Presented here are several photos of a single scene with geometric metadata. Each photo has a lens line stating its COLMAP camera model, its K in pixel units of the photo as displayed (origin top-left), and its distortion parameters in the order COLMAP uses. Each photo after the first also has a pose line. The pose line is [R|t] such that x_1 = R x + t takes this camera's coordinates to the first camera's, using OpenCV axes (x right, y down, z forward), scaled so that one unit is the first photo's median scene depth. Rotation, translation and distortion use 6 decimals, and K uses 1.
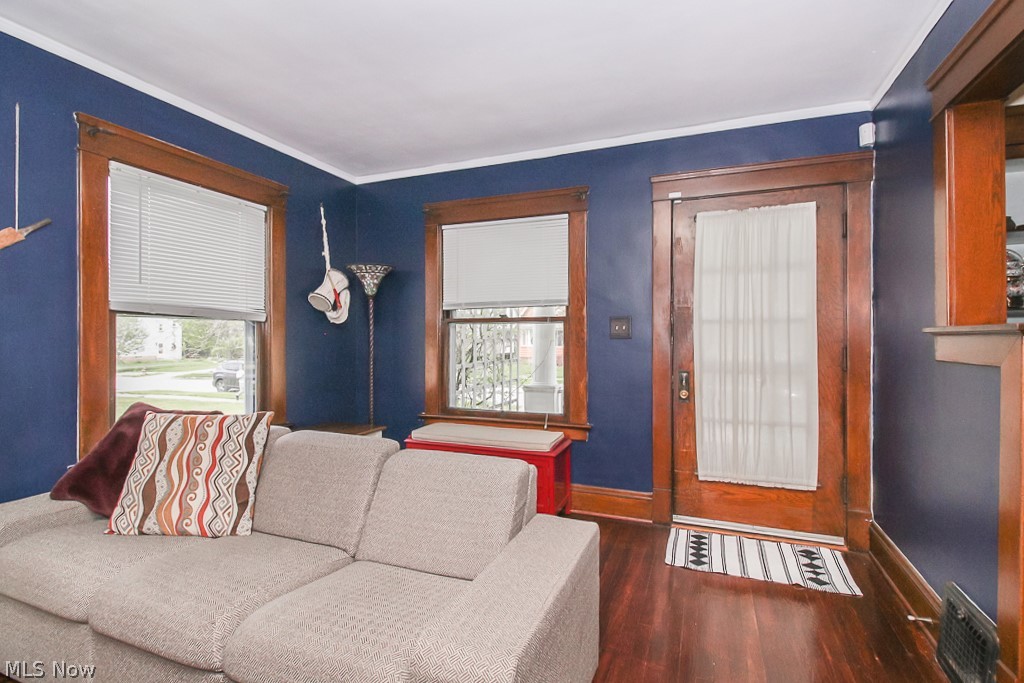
lens RADIAL K [[472.6, 0, 523.2], [0, 472.6, 338.7], [0, 0, 1]] dist [0.023570, -0.009525]
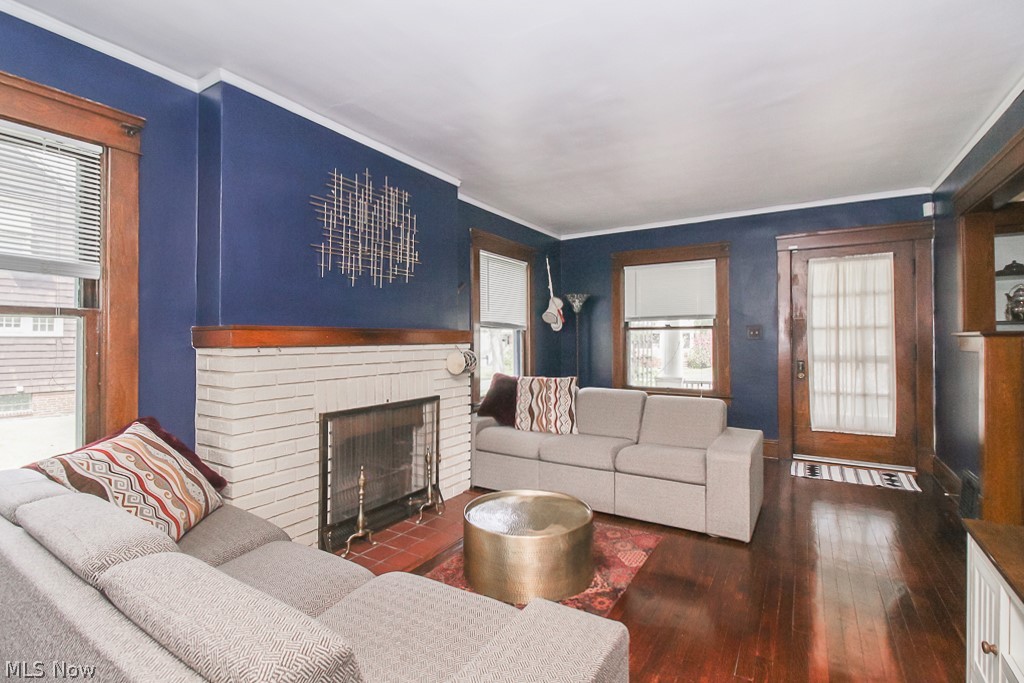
lens RADIAL K [[472.6, 0, 518.2], [0, 472.6, 337.9], [0, 0, 1]] dist [0.023570, -0.009525]
pose [[0.985327, -0.004192, -0.170627, -0.328183], [0.002516, 0.999946, -0.010038, 0.007739], [0.170660, 0.009462, 0.985285, -0.744351]]
